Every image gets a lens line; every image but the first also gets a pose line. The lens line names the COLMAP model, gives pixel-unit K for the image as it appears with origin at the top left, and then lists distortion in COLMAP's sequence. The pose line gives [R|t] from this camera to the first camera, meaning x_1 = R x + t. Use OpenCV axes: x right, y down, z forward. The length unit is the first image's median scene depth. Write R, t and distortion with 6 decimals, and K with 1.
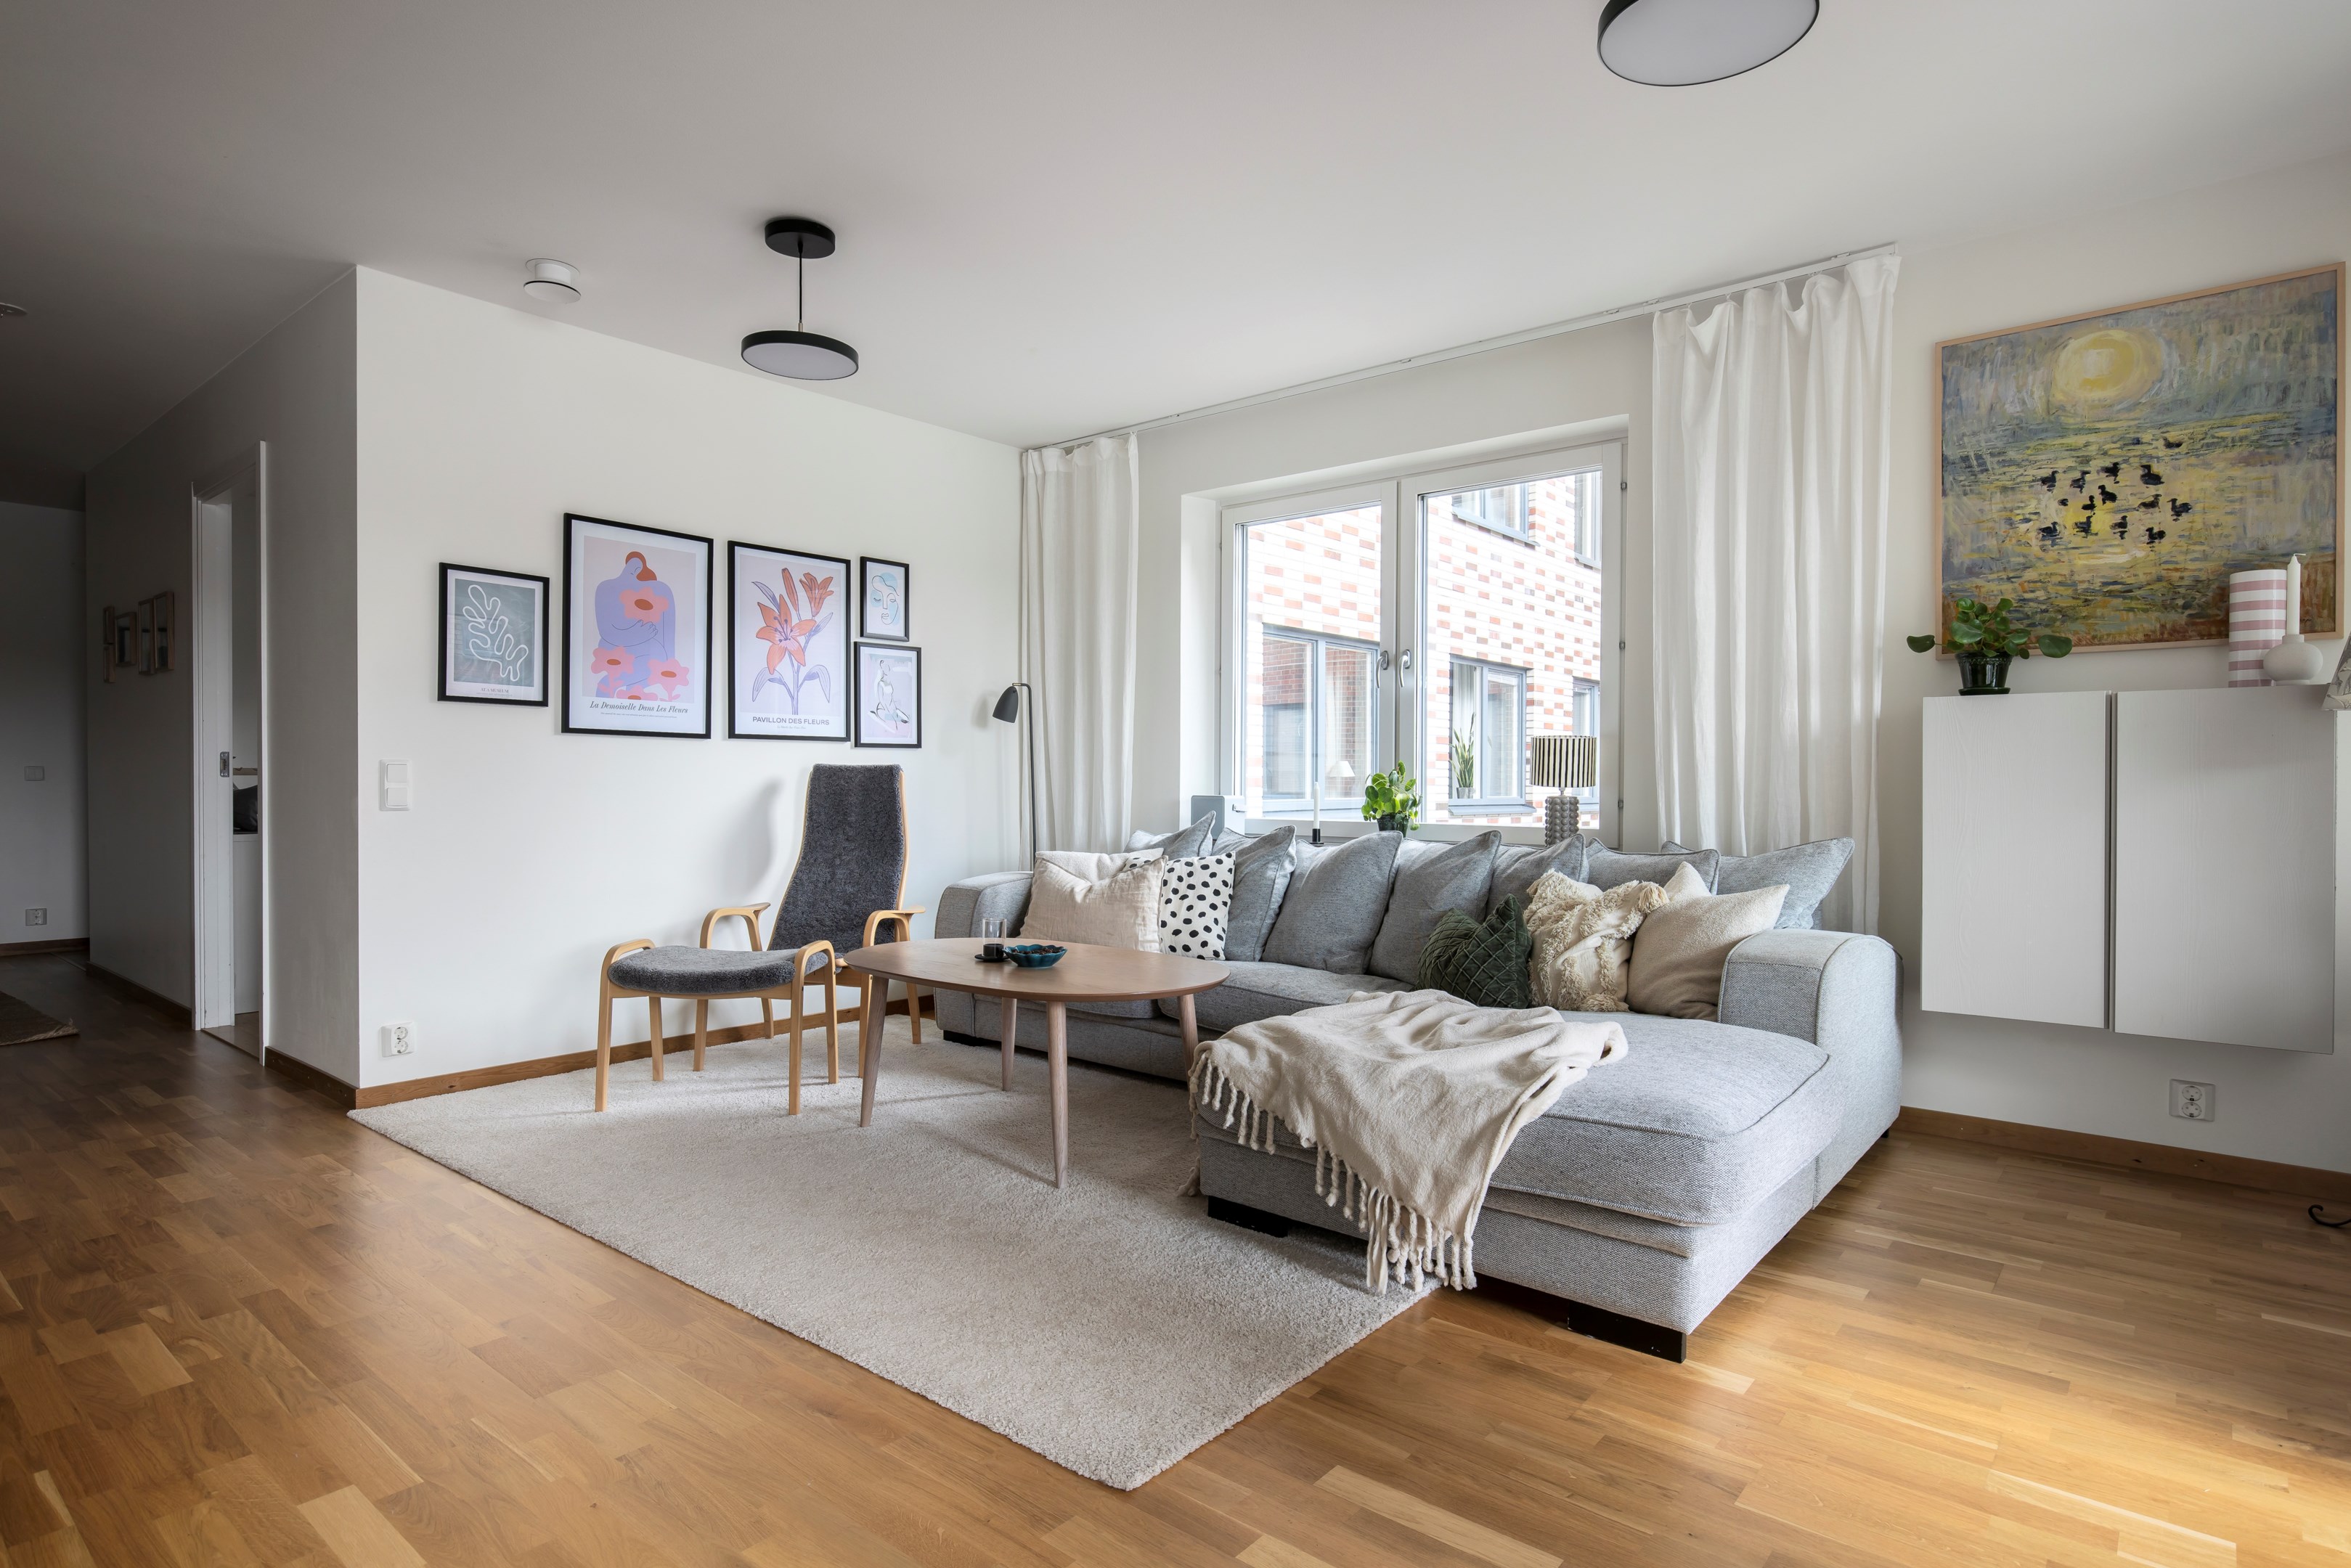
lens RADIAL K [[1258.1, 0, 1167.3], [0, 1258.1, 792.1], [0, 0, 1]] dist [0.002199, -0.001115]
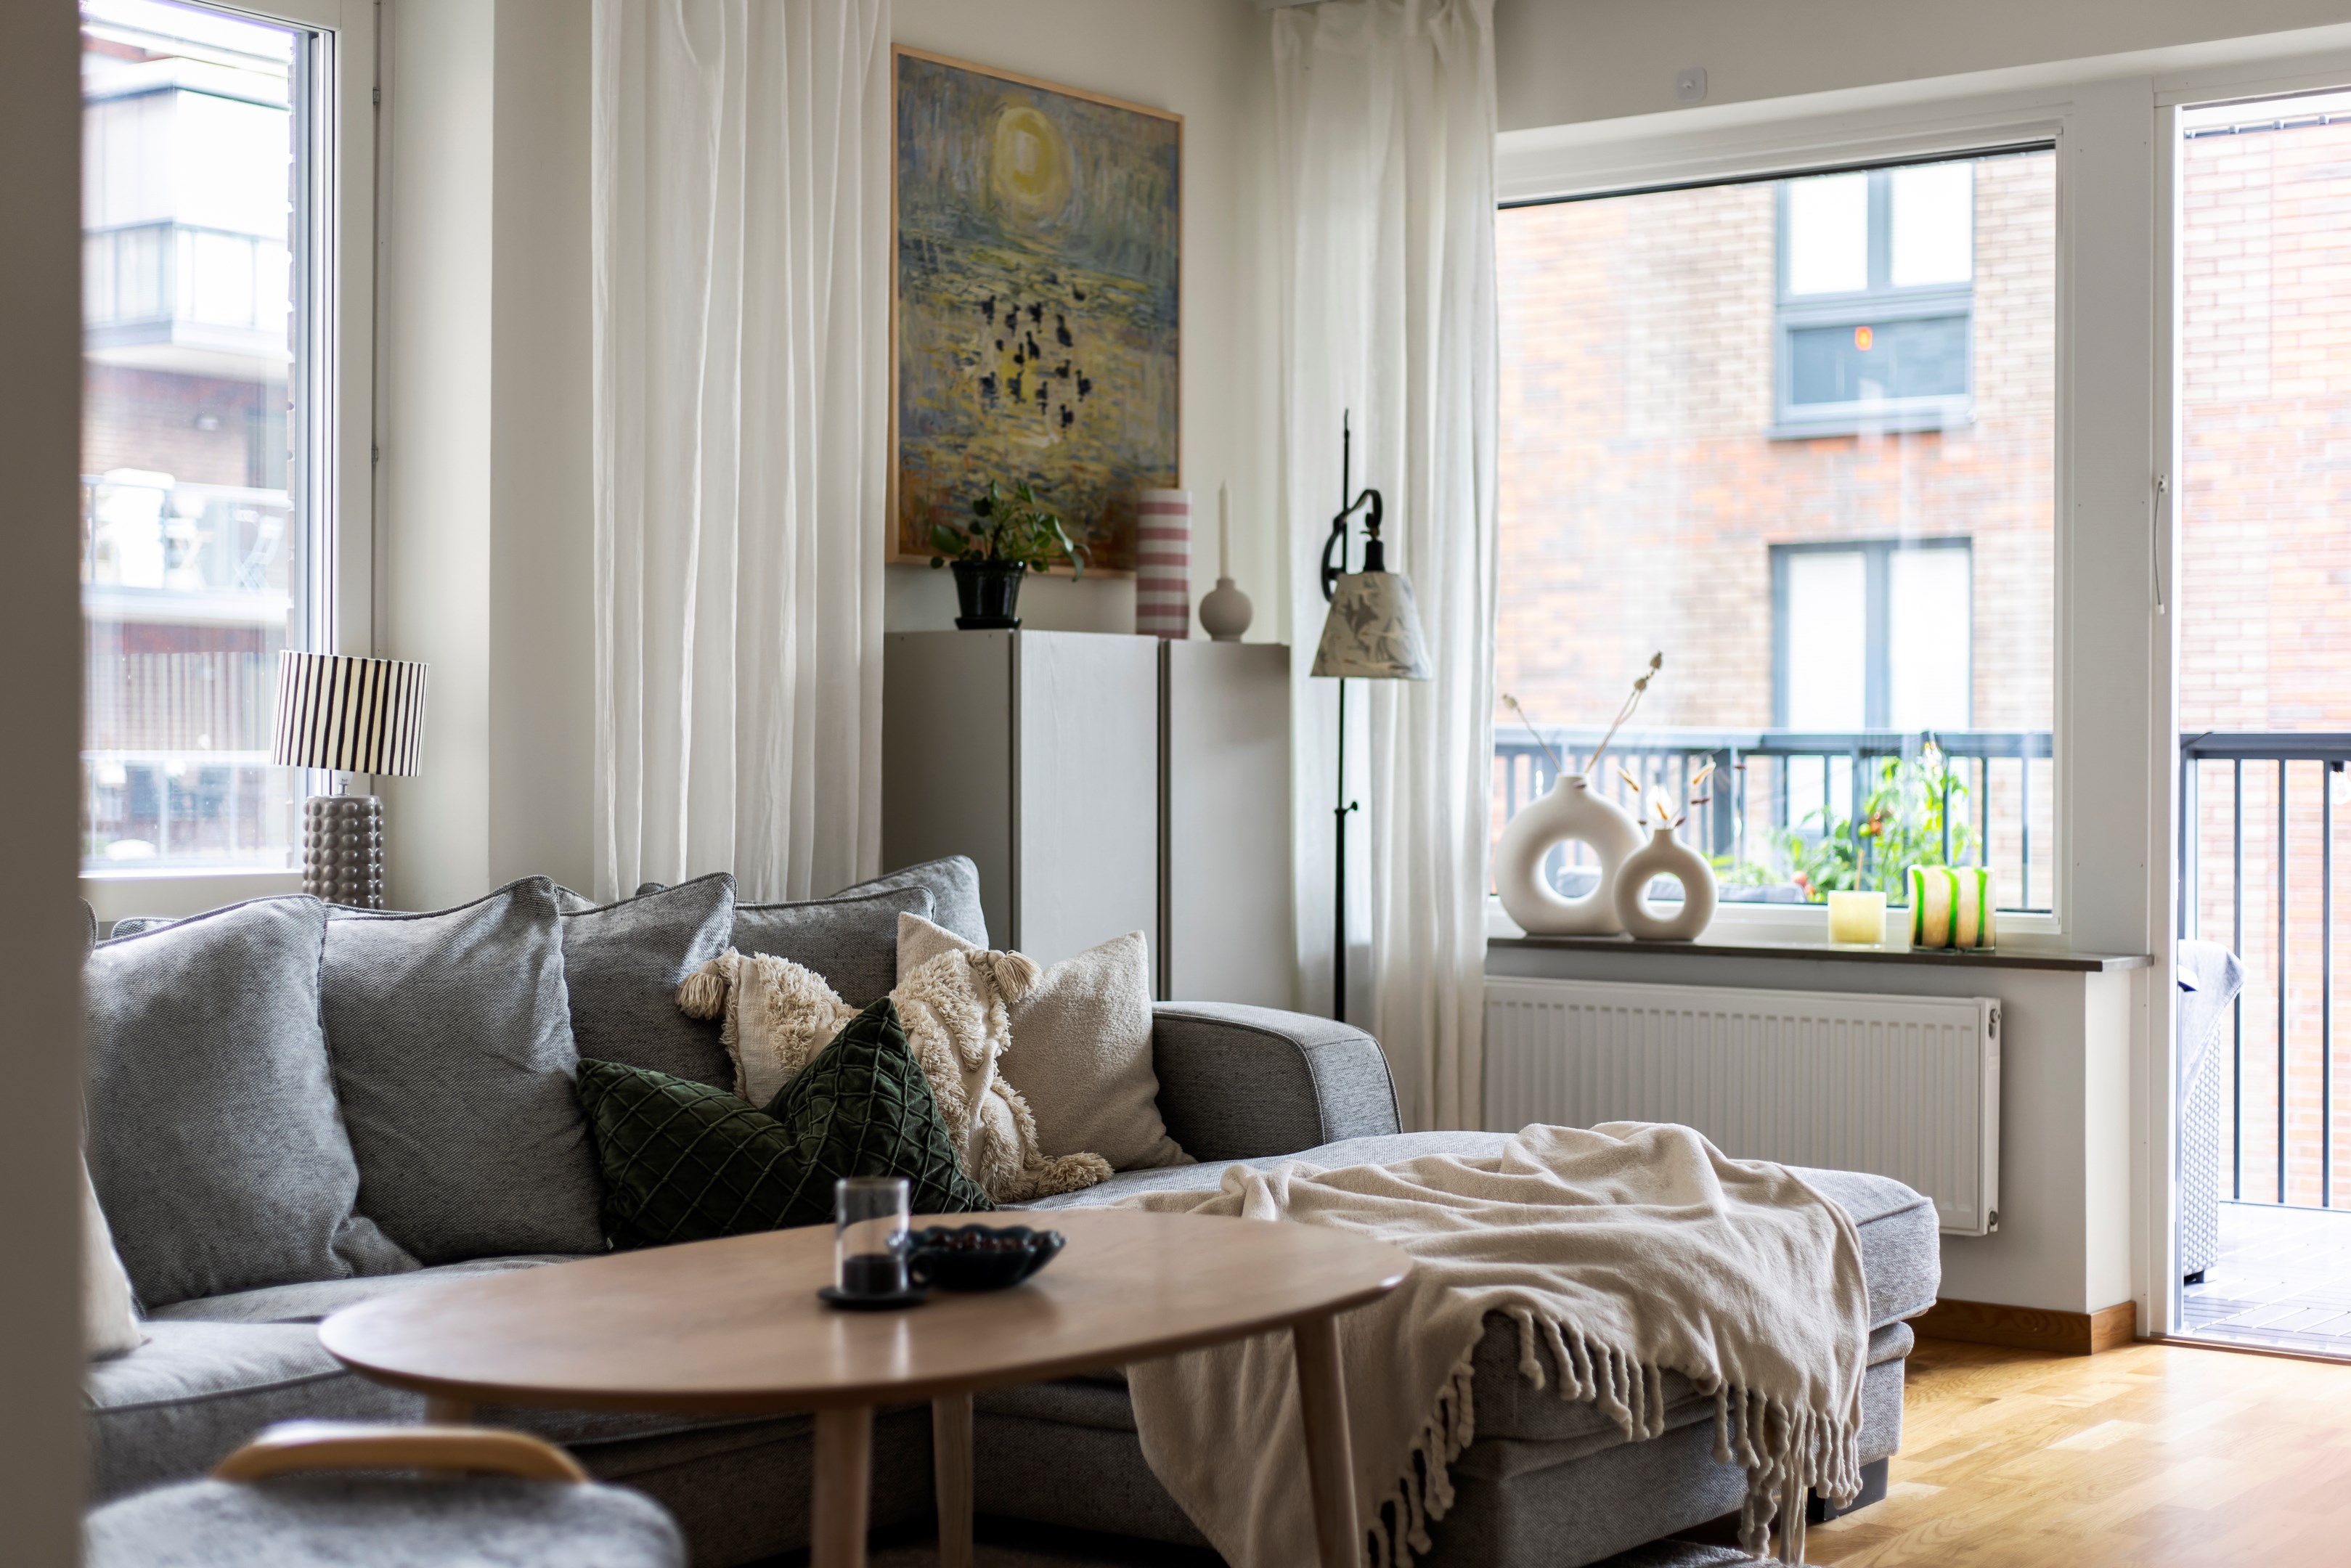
lens RADIAL K [[3313.0, 0, 1175.5], [0, 3313.0, 784.0], [0, 0, 1]] dist [0.002694, 0.028342]
pose [[-0.049122, -0.008770, 0.998754, -1.081250], [0.006706, 0.999936, 0.009110, -0.011818], [-0.998770, 0.007146, -0.049060, 1.014638]]
